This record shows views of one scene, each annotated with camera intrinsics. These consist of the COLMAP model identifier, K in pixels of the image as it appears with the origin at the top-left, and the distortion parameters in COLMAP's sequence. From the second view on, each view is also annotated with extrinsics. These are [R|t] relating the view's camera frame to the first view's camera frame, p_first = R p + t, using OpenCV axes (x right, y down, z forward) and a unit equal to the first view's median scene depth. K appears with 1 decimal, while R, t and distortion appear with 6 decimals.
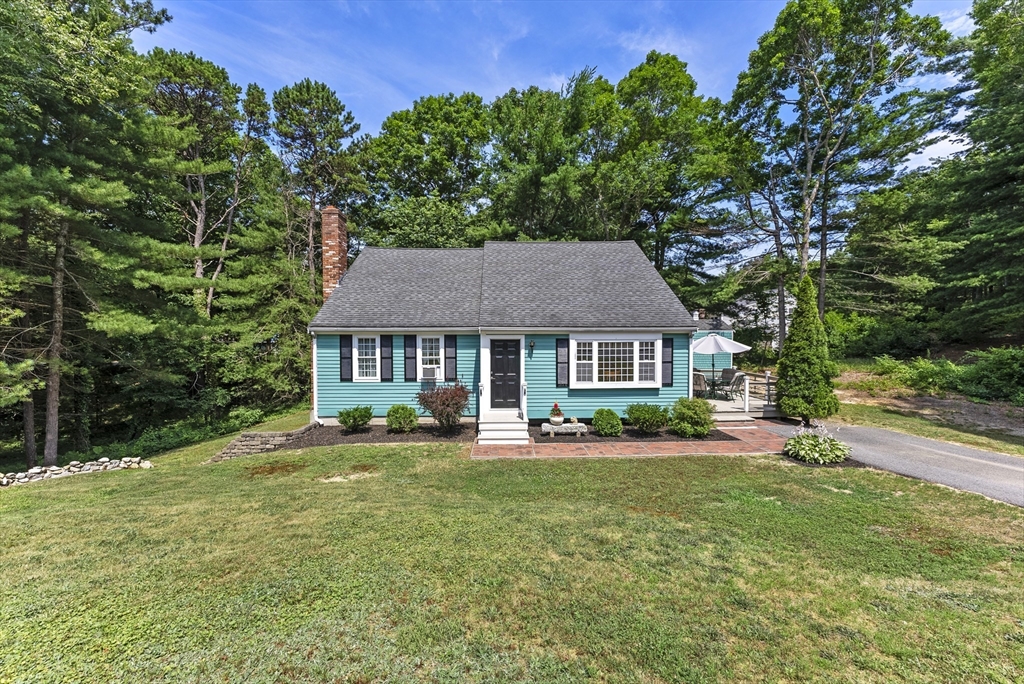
lens RADIAL K [[416.0, 0, 509.4], [0, 416.0, 327.3], [0, 0, 1]] dist [-0.000197, -0.000042]
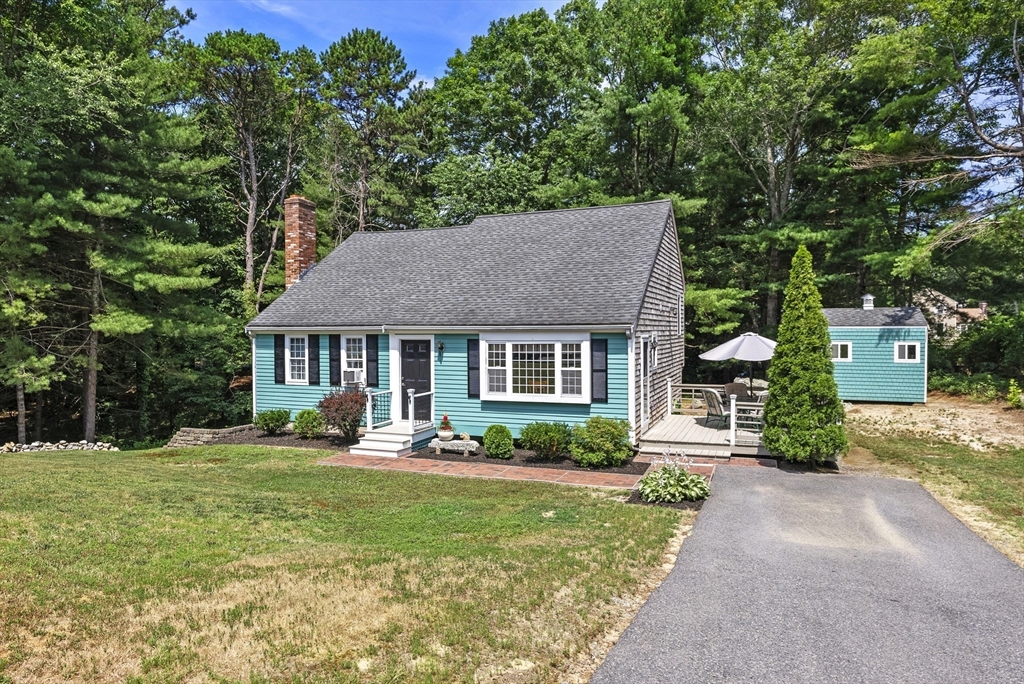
lens RADIAL K [[649.0, 0, 508.6], [0, 649.0, 306.8], [0, 0, 1]] dist [-0.009454, -0.001468]
pose [[0.917444, -0.016250, -0.397533, 0.703425], [0.007792, 0.999708, -0.022884, -0.007175], [0.397788, 0.017897, 0.917303, -0.159306]]
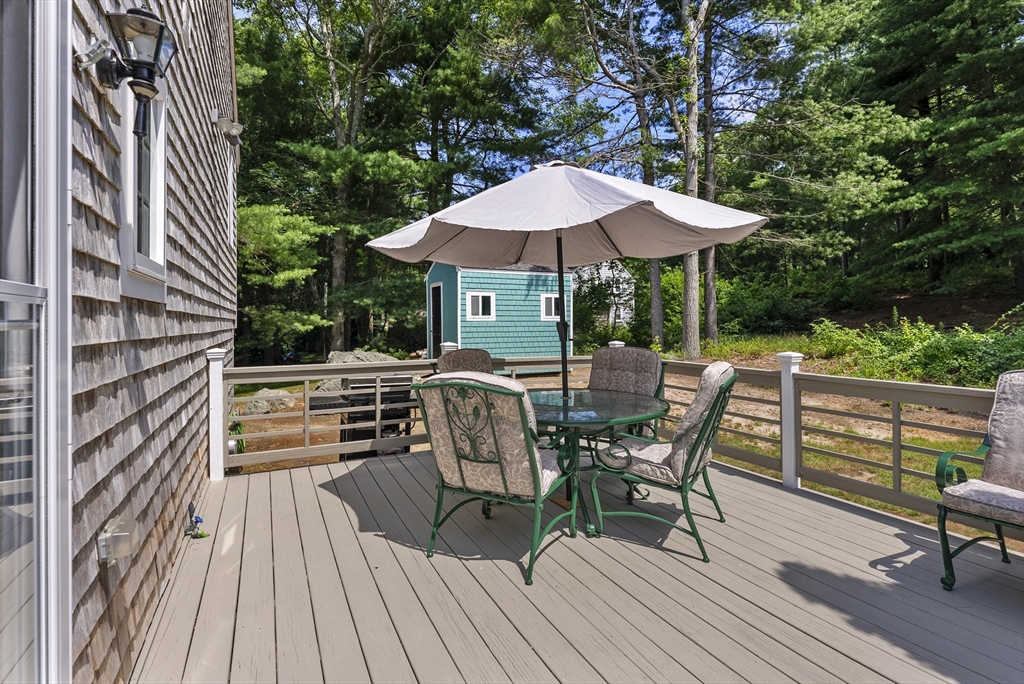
lens RADIAL K [[493.7, 0, 511.5], [0, 493.7, 318.0], [0, 0, 1]] dist [-0.002110, -0.000452]
pose [[0.908389, 0.001836, 0.418122, 0.482057], [-0.002925, 0.999994, 0.001964, 0.107948], [-0.418116, -0.003007, 0.908389, 1.019019]]
